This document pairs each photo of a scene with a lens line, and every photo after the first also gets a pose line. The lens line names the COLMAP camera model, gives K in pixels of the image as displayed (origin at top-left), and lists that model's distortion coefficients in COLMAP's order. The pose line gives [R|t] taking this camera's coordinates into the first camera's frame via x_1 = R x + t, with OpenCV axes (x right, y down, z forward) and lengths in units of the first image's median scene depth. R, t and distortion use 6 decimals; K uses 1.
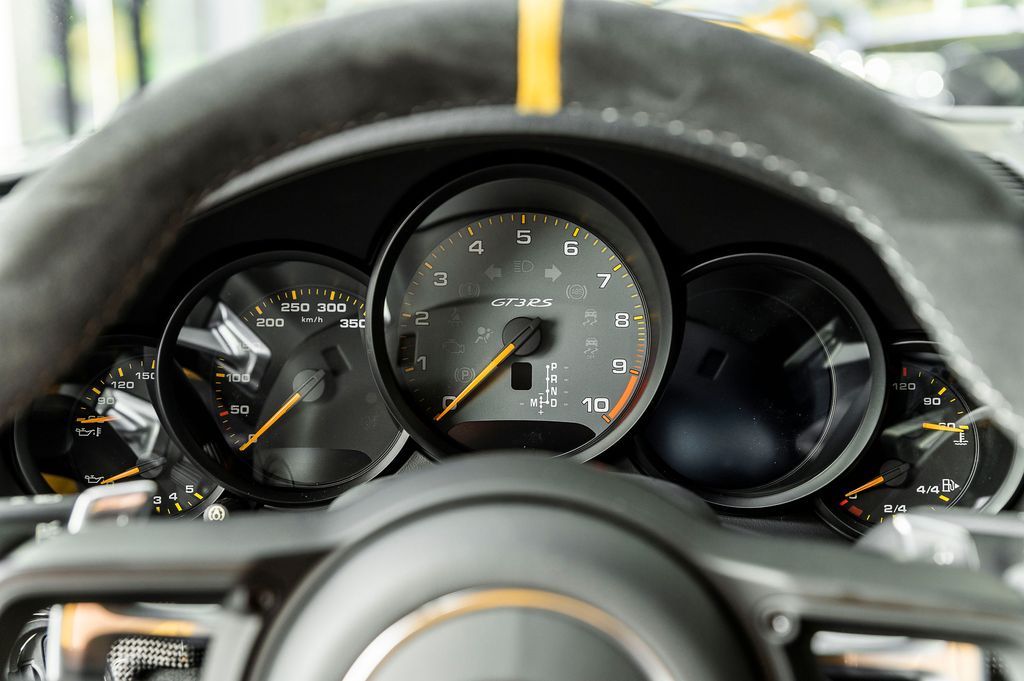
lens RADIAL K [[1302.8, 0, 512.0], [0, 1302.8, 340.5], [0, 0, 1]] dist [-0.035962, -0.040193]
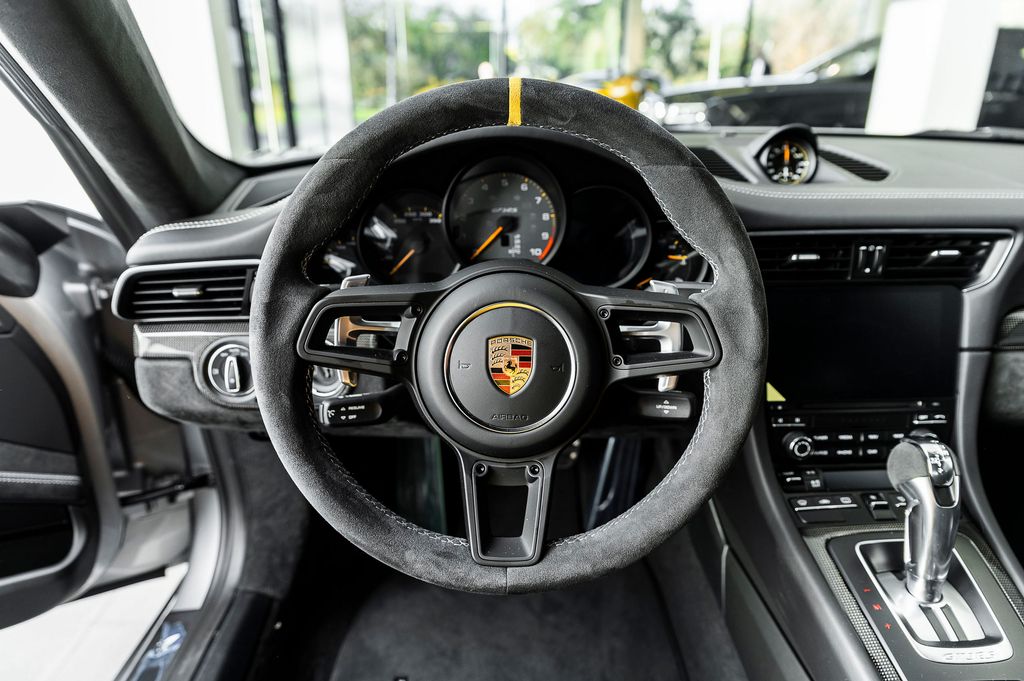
lens RADIAL K [[673.5, 0, 512.0], [0, 673.5, 340.5], [0, 0, 1]] dist [-0.007210, -0.001593]
pose [[0.999031, -0.025718, 0.035714, -0.029419], [0.021273, 0.992582, 0.119701, 0.061828], [-0.038527, -0.118825, 0.992167, -0.272070]]
